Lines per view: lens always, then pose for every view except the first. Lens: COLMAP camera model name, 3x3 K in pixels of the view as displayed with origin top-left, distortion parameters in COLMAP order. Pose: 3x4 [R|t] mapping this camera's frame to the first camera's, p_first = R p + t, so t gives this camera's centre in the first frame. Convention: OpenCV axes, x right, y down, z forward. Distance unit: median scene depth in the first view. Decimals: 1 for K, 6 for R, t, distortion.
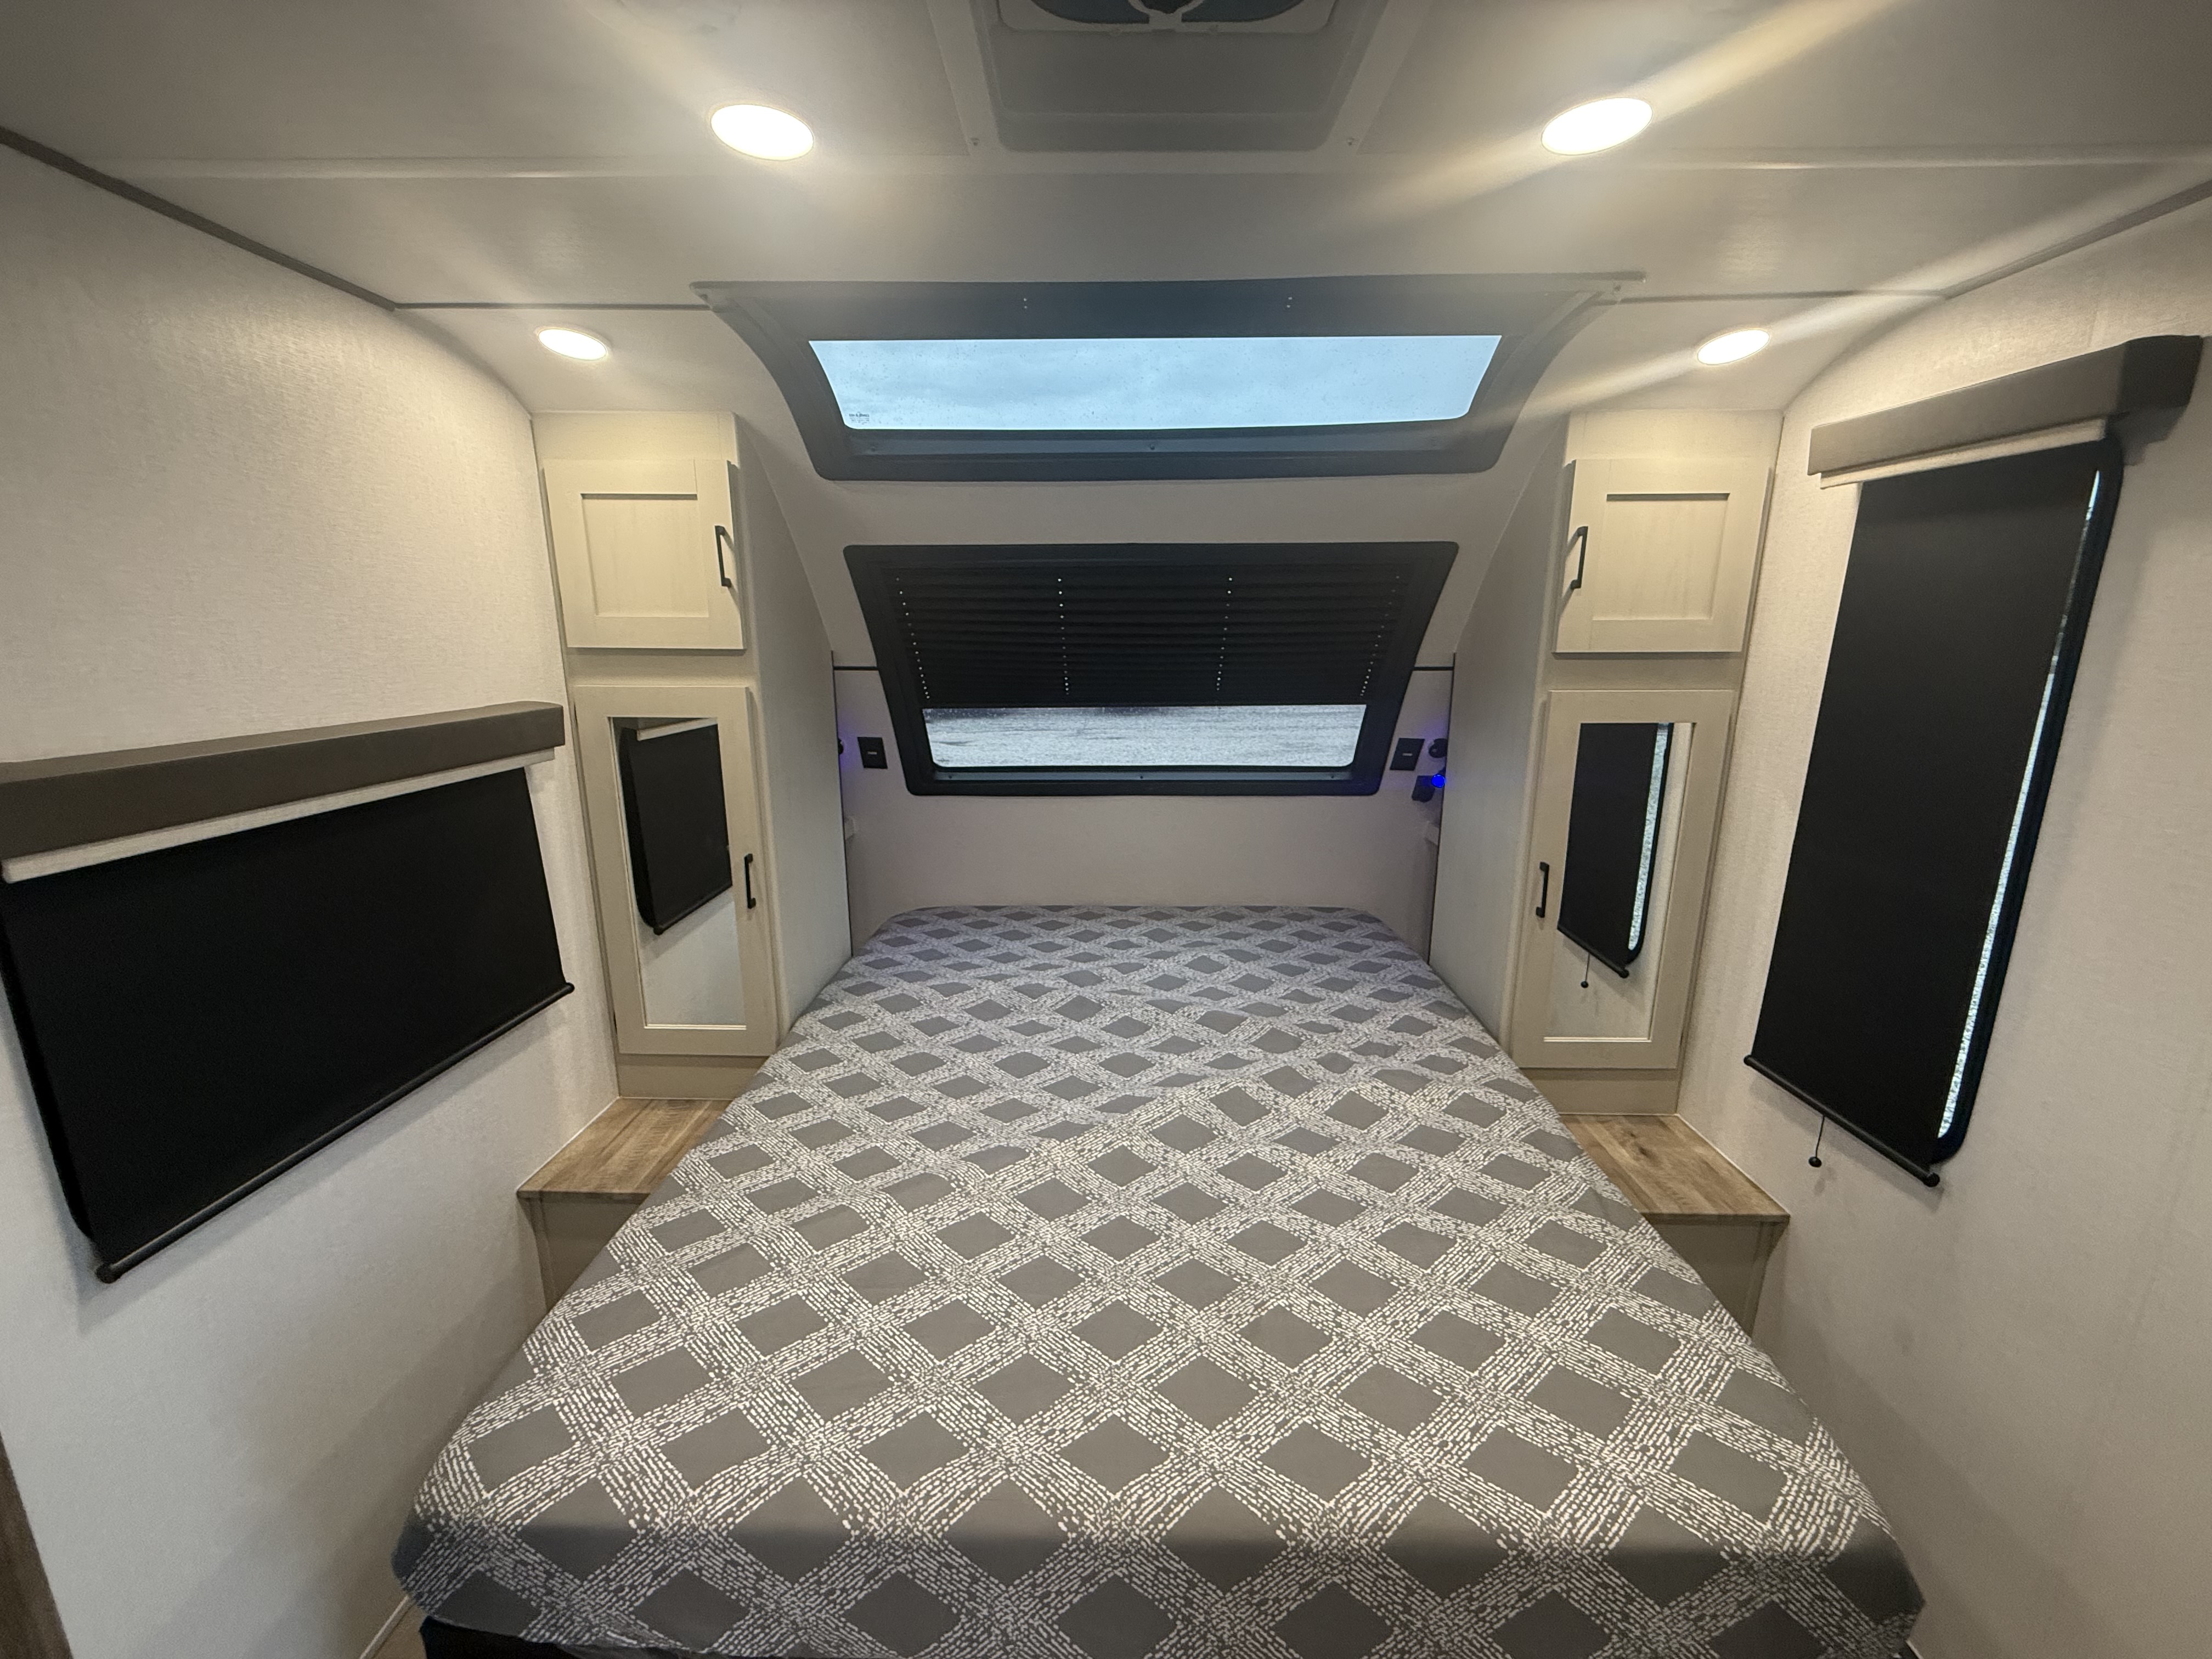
lens RADIAL K [[875.4, 0, 1107.8], [0, 875.4, 830.9], [0, 0, 1]] dist [0.001864, 0.000032]
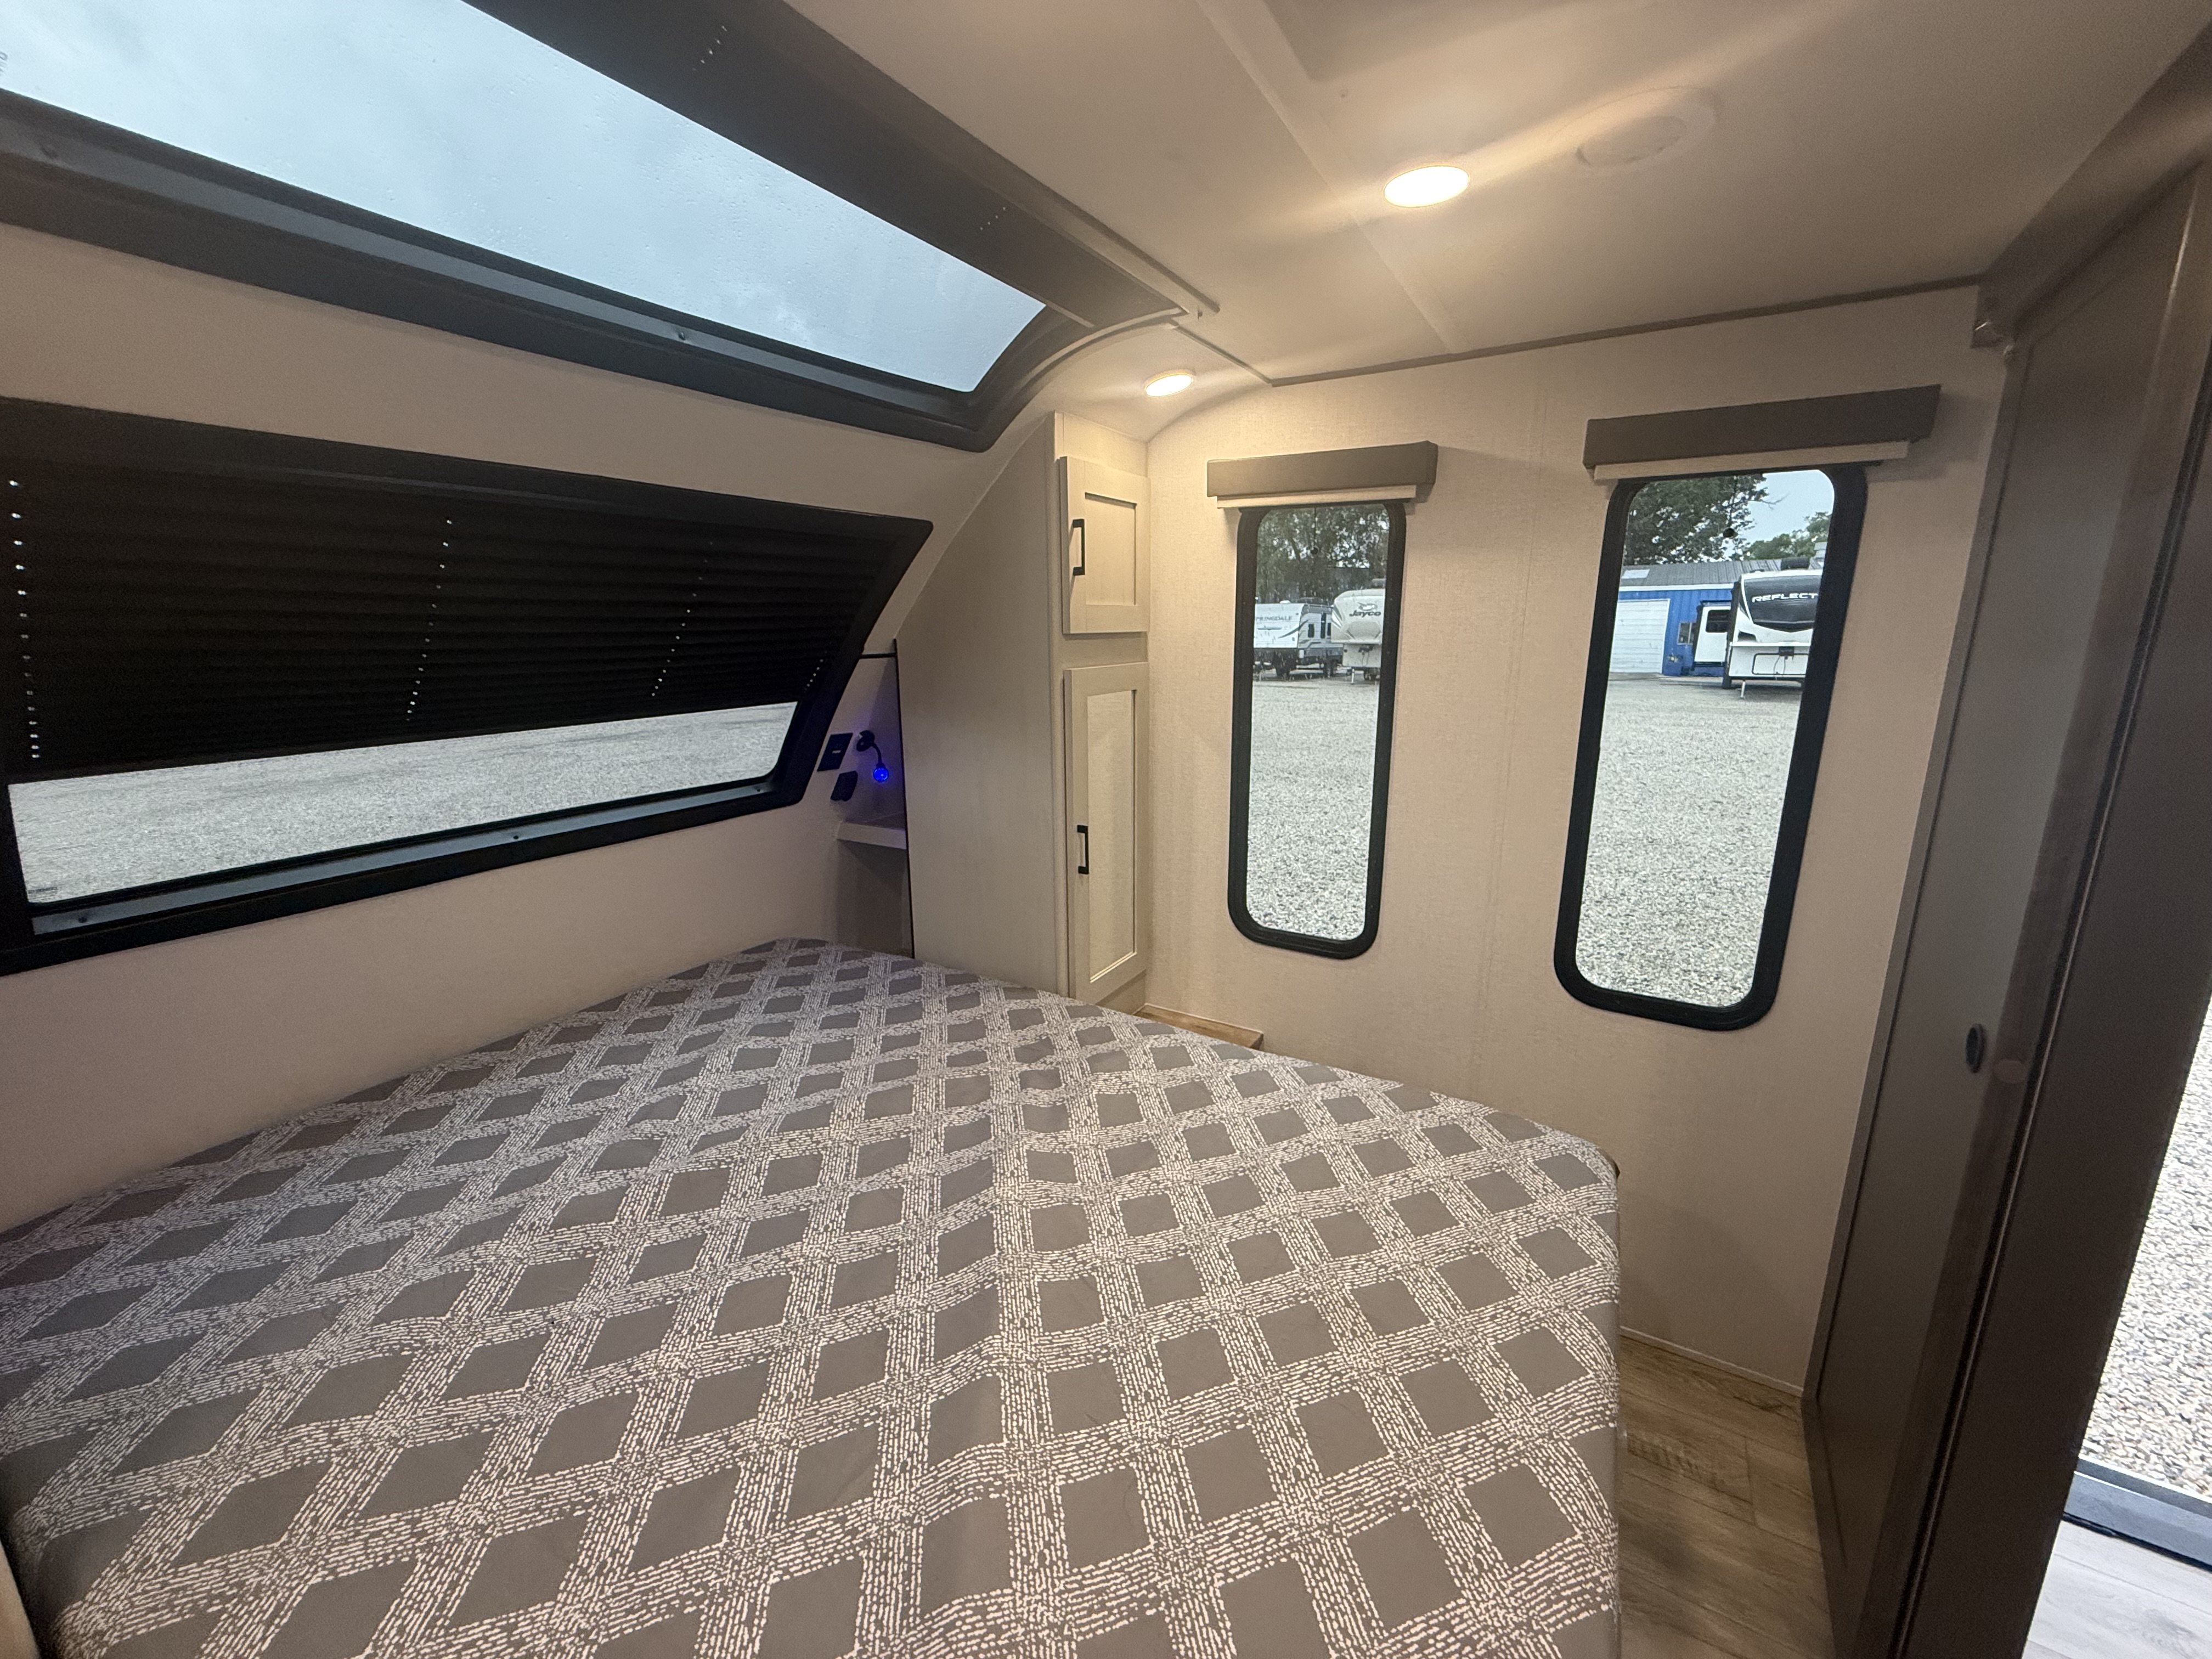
lens RADIAL K [[888.1, 0, 1103.1], [0, 888.1, 819.2], [0, 0, 1]] dist [0.007071, -0.000058]
pose [[0.499812, -0.191718, 0.844649, -0.369318], [0.196162, 0.974911, 0.105208, -0.073620], [-0.843628, 0.113103, 0.524880, 0.347468]]
